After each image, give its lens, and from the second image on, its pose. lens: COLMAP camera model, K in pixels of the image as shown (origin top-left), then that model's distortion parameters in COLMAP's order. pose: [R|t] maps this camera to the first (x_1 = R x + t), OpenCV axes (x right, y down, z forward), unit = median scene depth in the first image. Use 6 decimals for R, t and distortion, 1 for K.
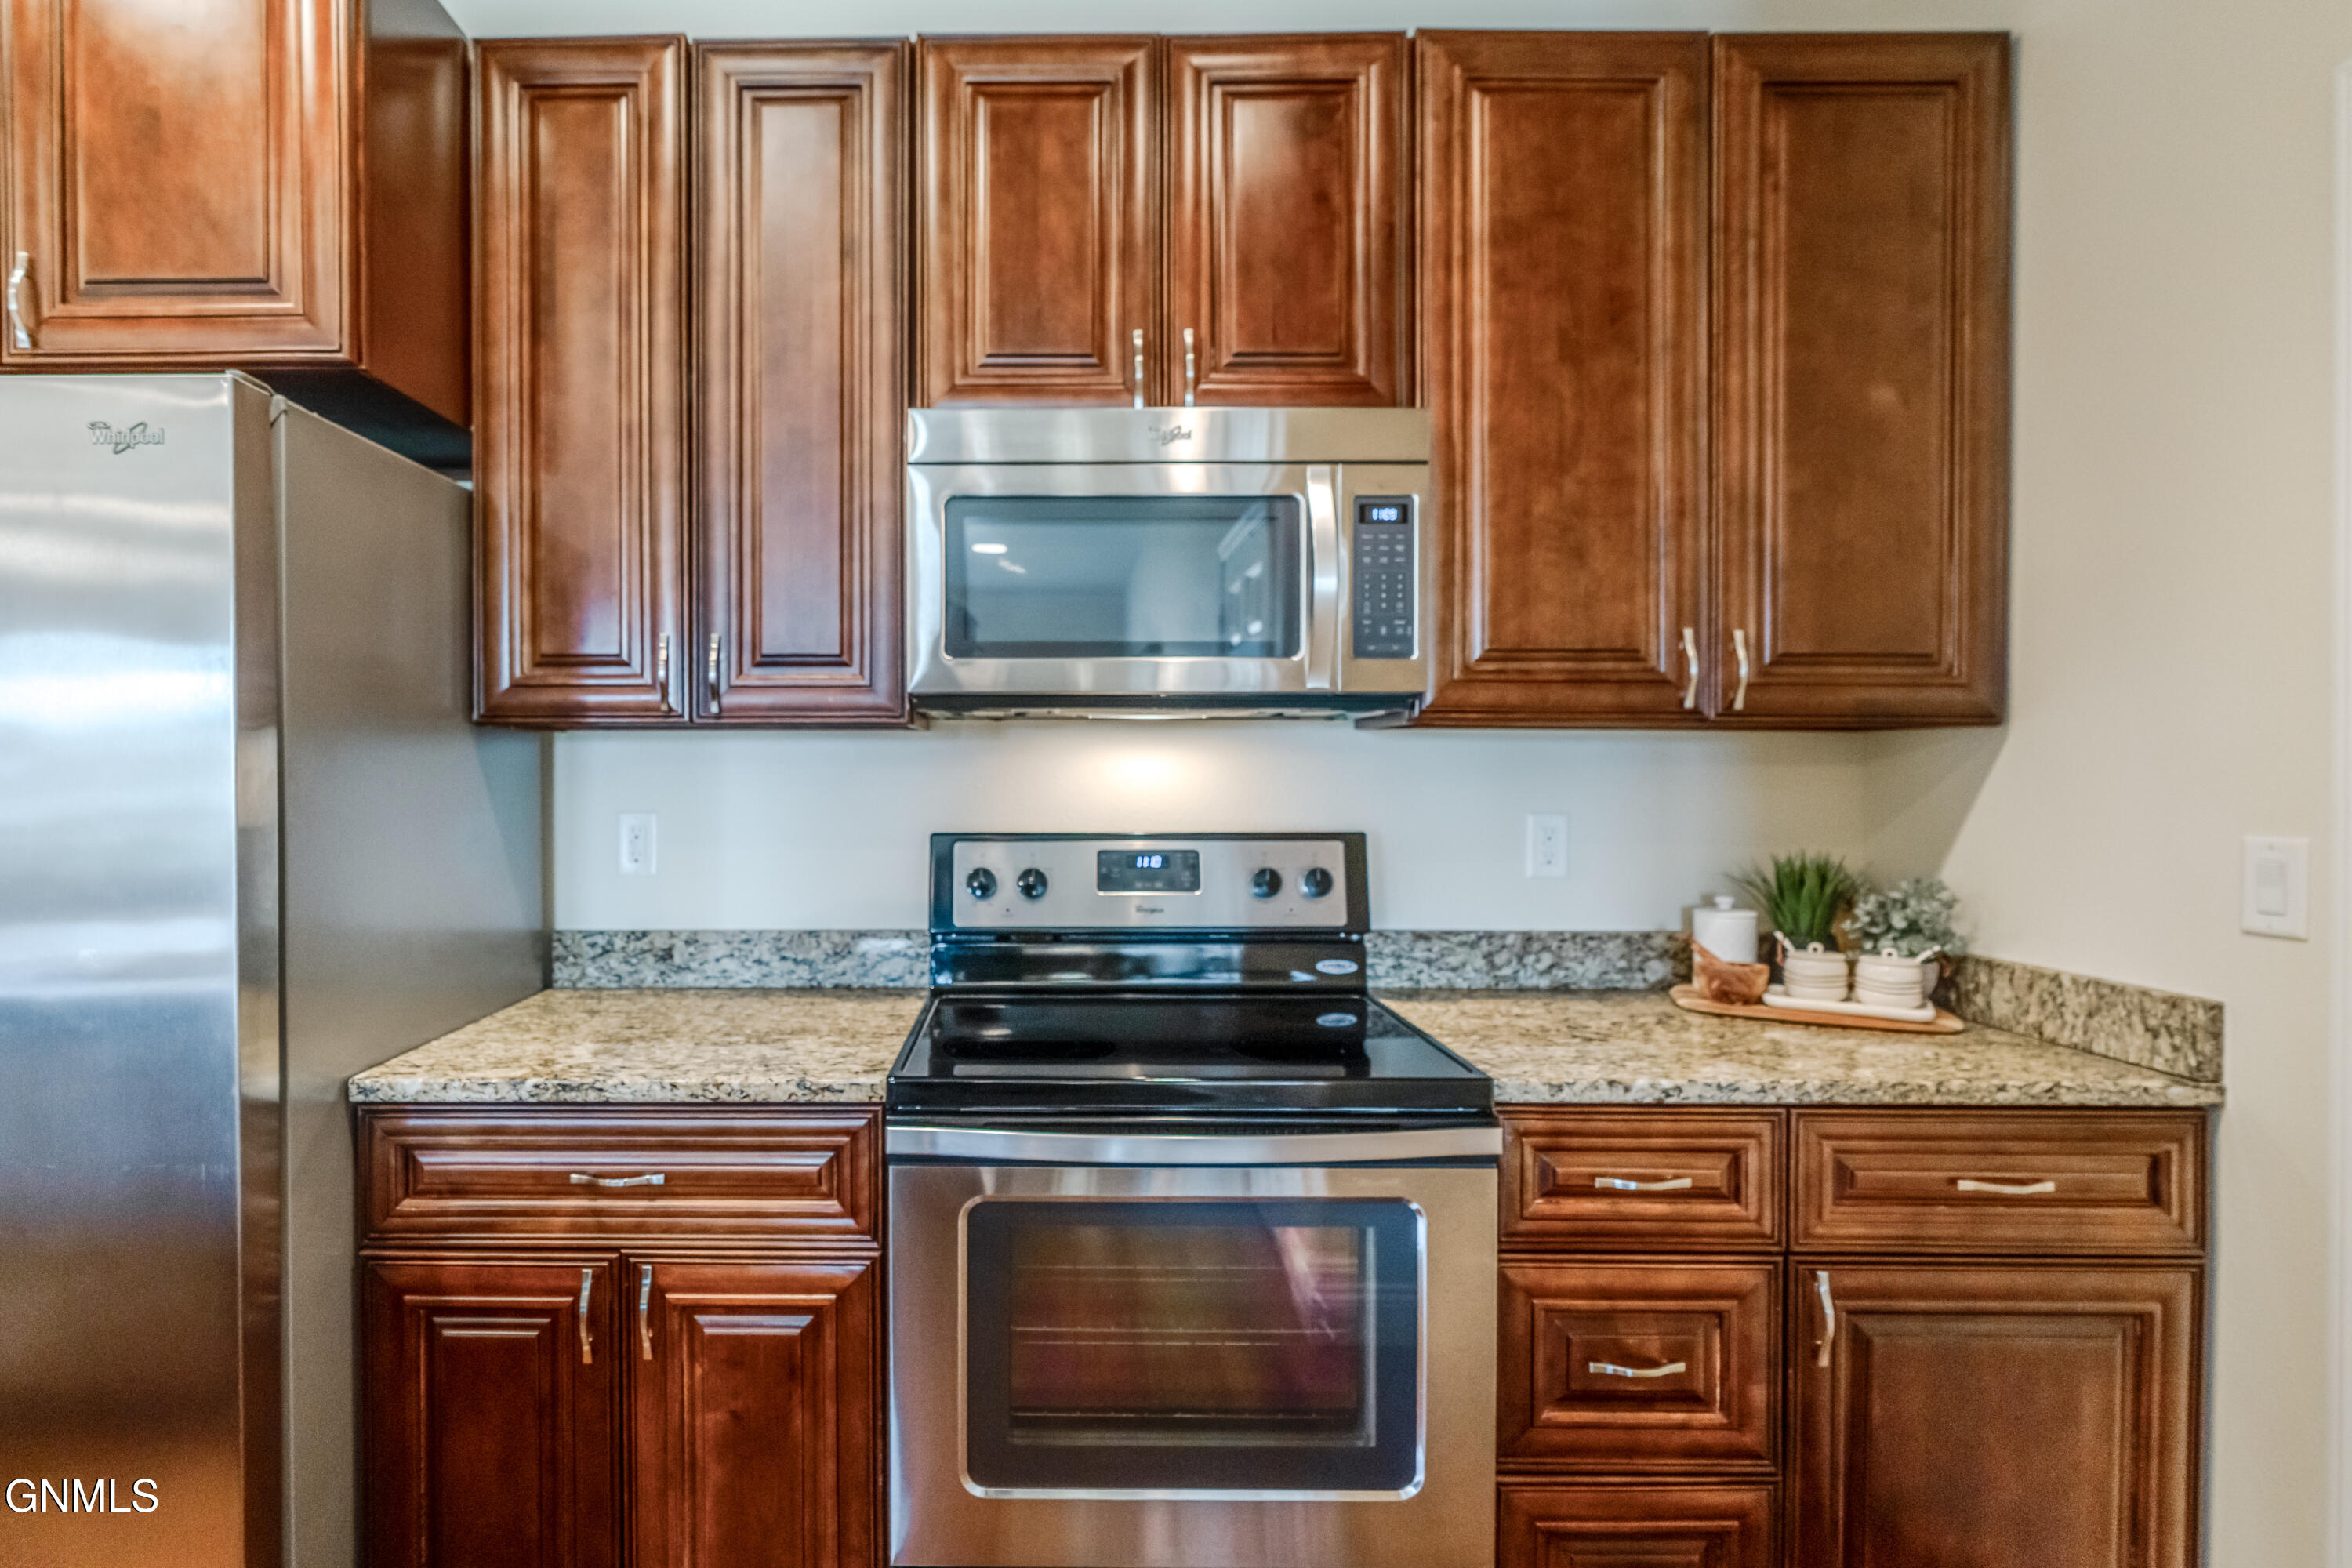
lens RADIAL K [[1162.1, 0, 1016.6], [0, 1162.1, 773.9], [0, 0, 1]] dist [-0.005126, -0.000106]
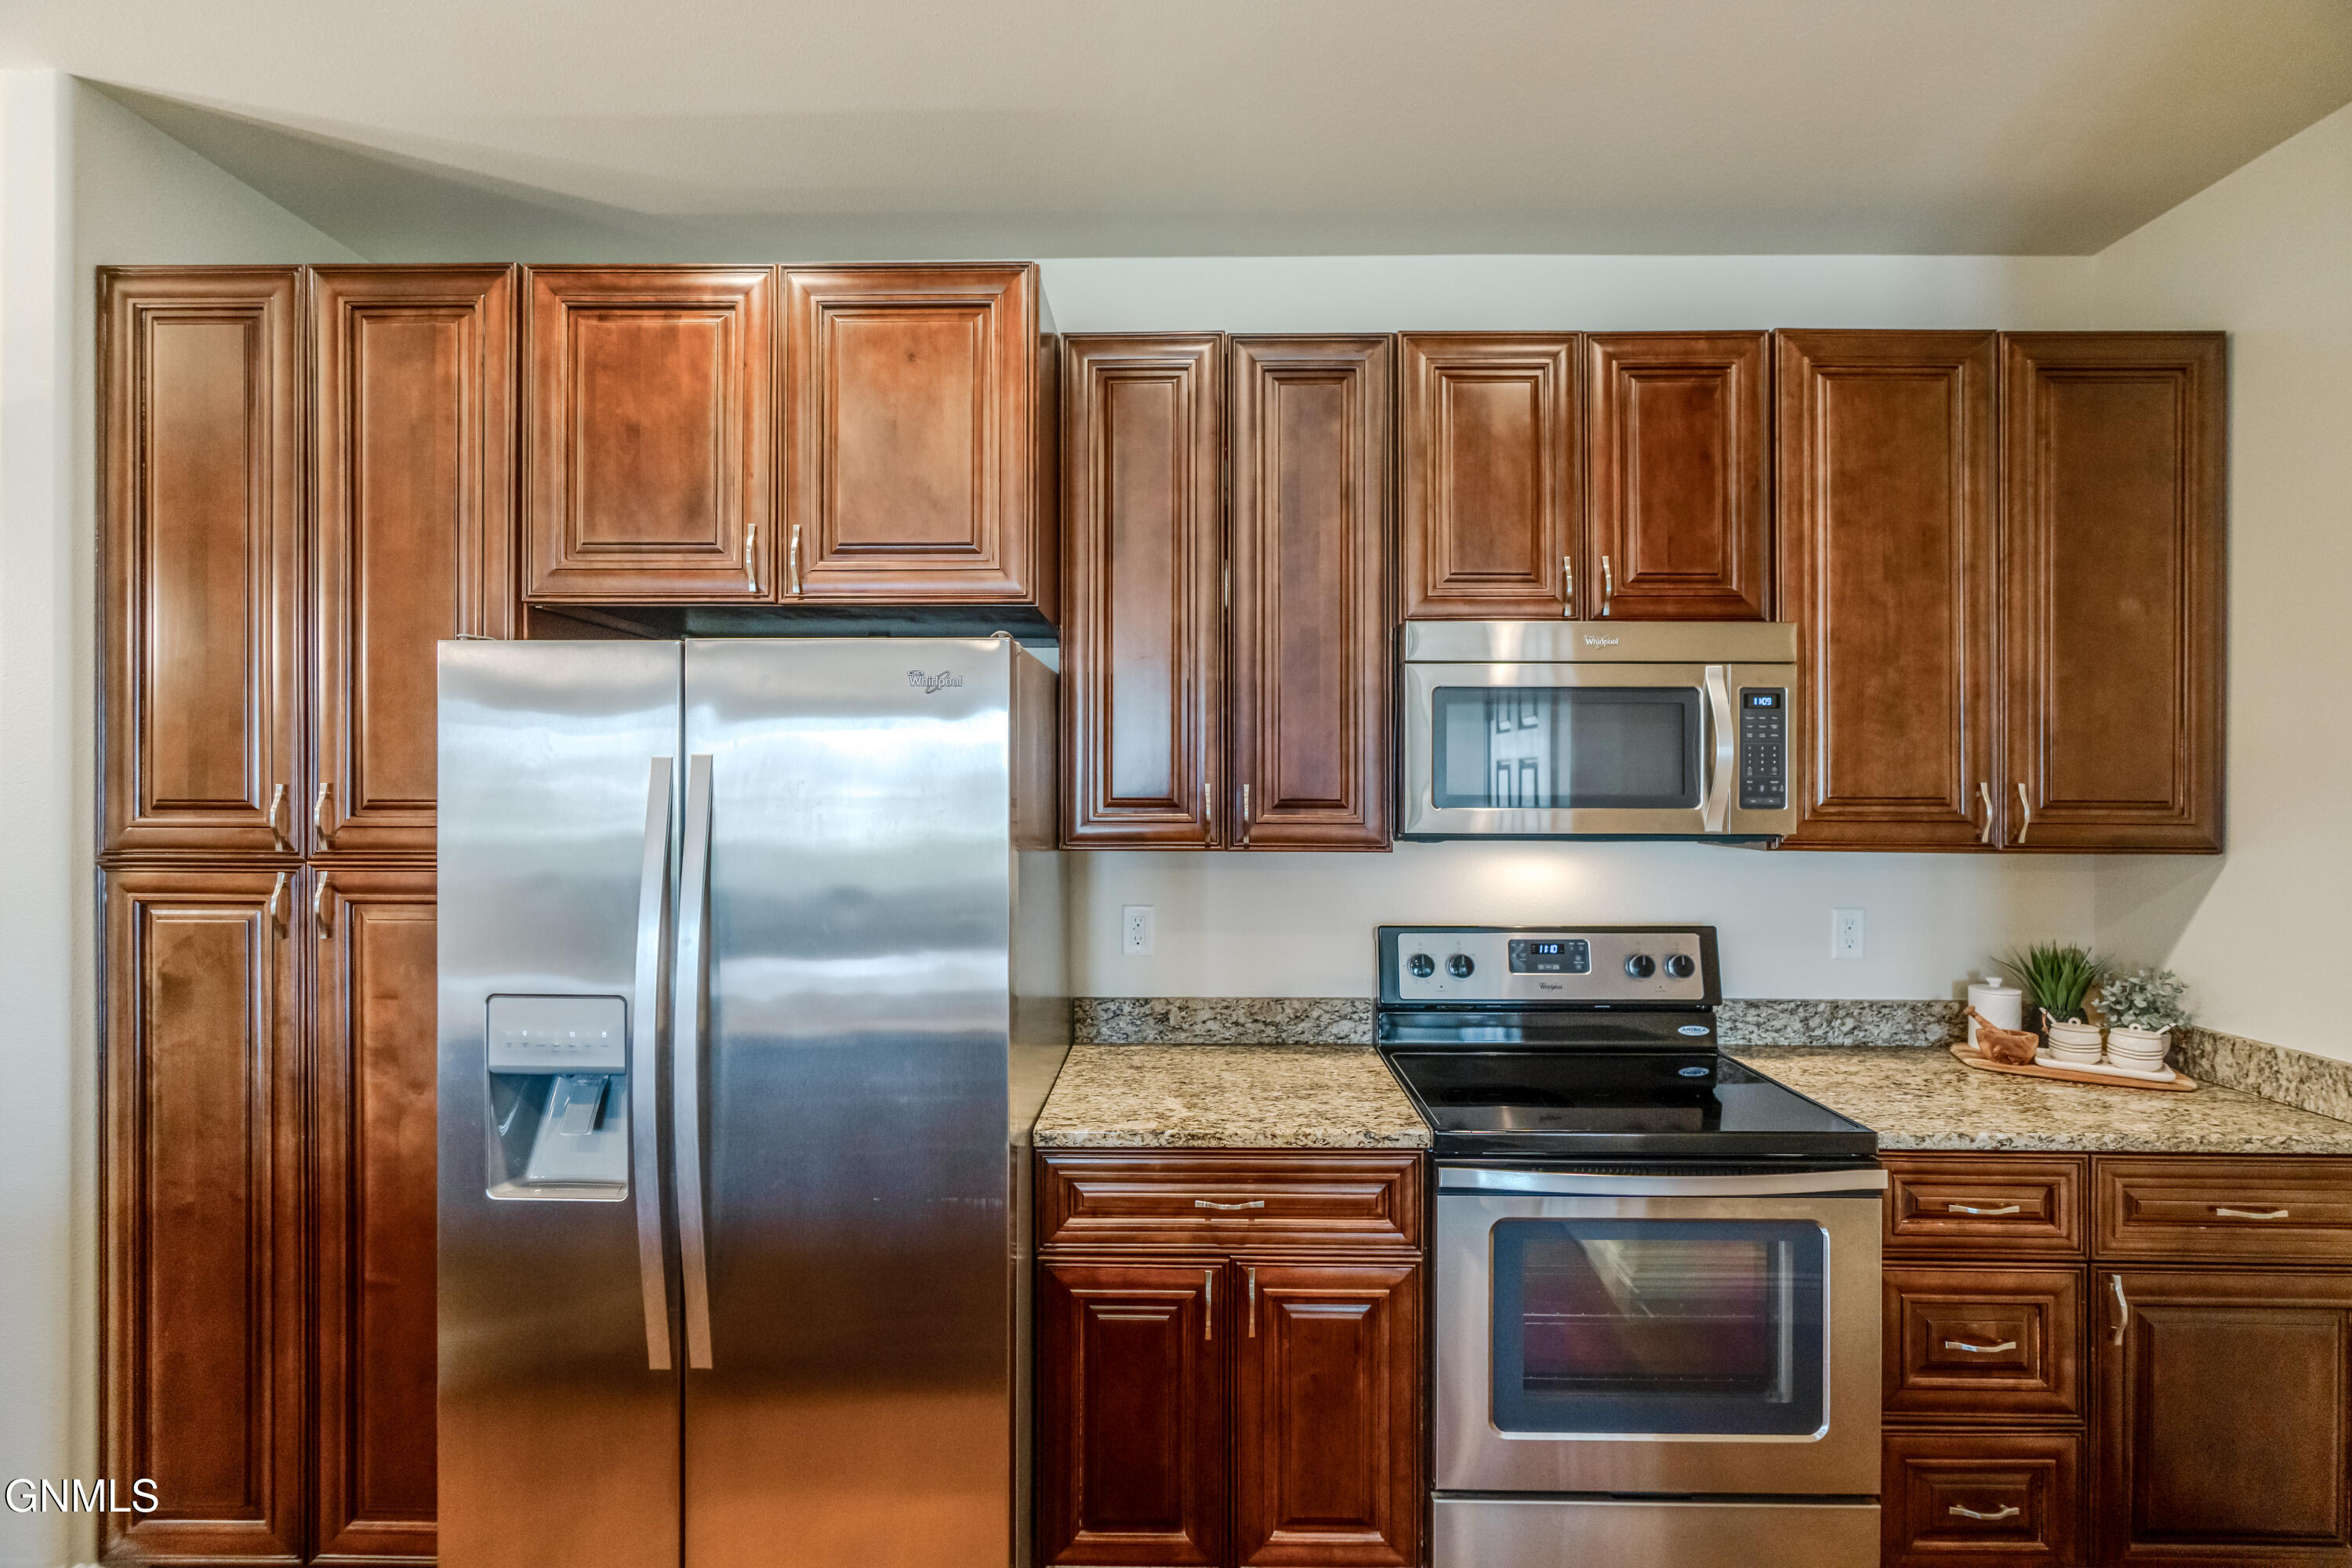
lens RADIAL K [[1064.9, 0, 1174.9], [0, 1064.9, 776.4], [0, 0, 1]] dist [-0.003081, 0.000823]
pose [[0.999996, 0.002305, -0.001789, -0.339982], [-0.002324, 0.999942, -0.010559, -0.116624], [0.001764, 0.010564, 0.999943, -0.213417]]
